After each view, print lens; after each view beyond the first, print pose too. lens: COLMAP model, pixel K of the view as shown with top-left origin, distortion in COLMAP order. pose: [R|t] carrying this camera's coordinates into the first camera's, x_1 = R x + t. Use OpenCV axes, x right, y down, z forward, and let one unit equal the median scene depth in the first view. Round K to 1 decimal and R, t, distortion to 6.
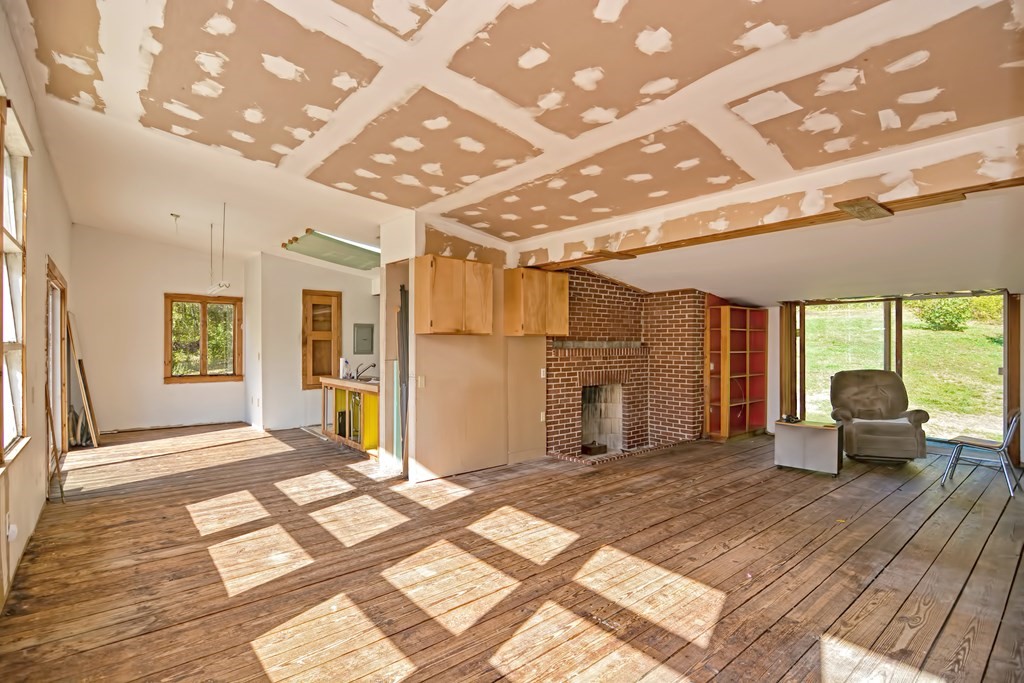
lens RADIAL K [[500.5, 0, 520.7], [0, 500.5, 343.4], [0, 0, 1]] dist [-0.015659, -0.006429]
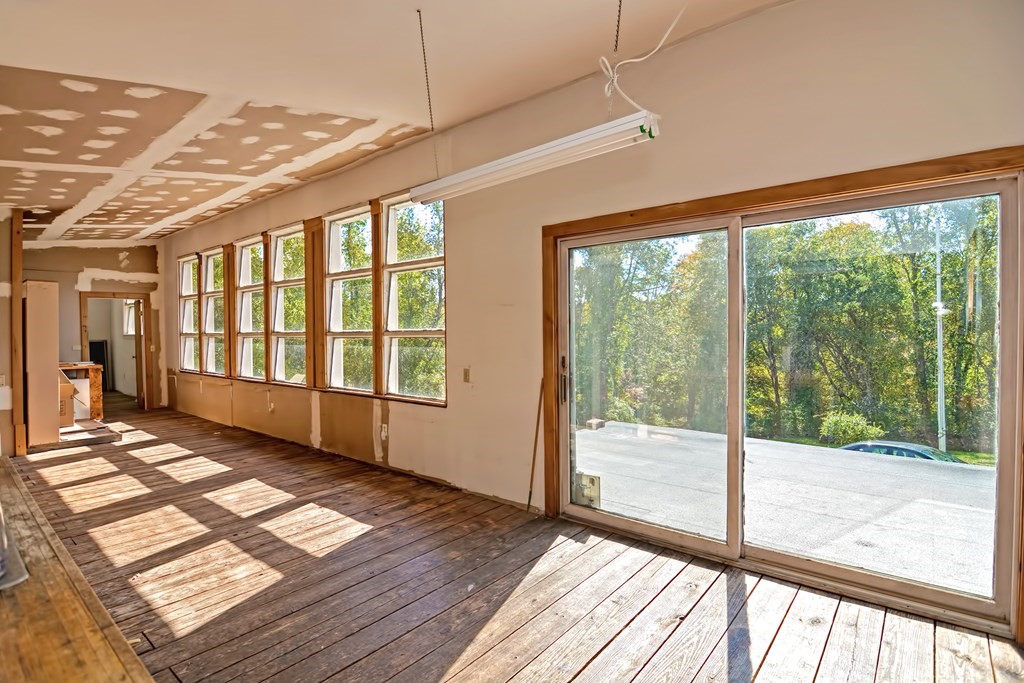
lens RADIAL K [[500.5, 0, 512.9], [0, 500.5, 342.0], [0, 0, 1]] dist [-0.015659, -0.006429]
pose [[-0.985744, 0.017002, -0.167389, -0.856706], [0.014473, 0.999762, 0.016314, 0.006923], [0.167627, 0.013658, -0.985756, 2.063064]]
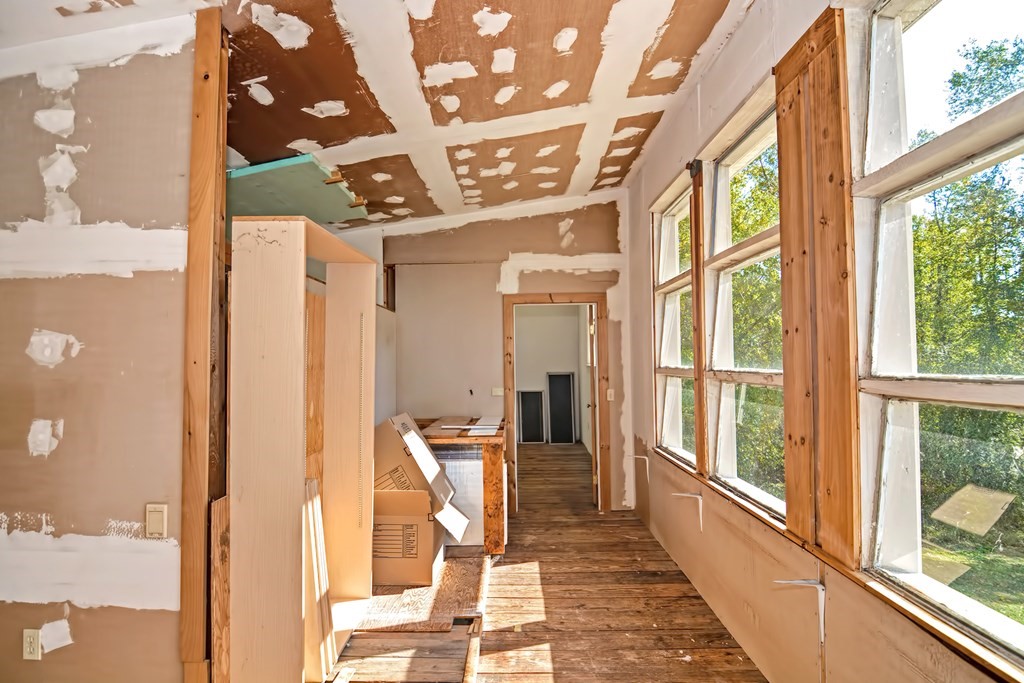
lens RADIAL K [[500.5, 0, 518.2], [0, 500.5, 346.8], [0, 0, 1]] dist [-0.015659, -0.006429]
pose [[-0.759440, 0.033540, 0.649713, -0.549772], [0.013366, 0.999264, -0.035962, -0.009518], [-0.650441, -0.018627, -0.759329, 1.356055]]
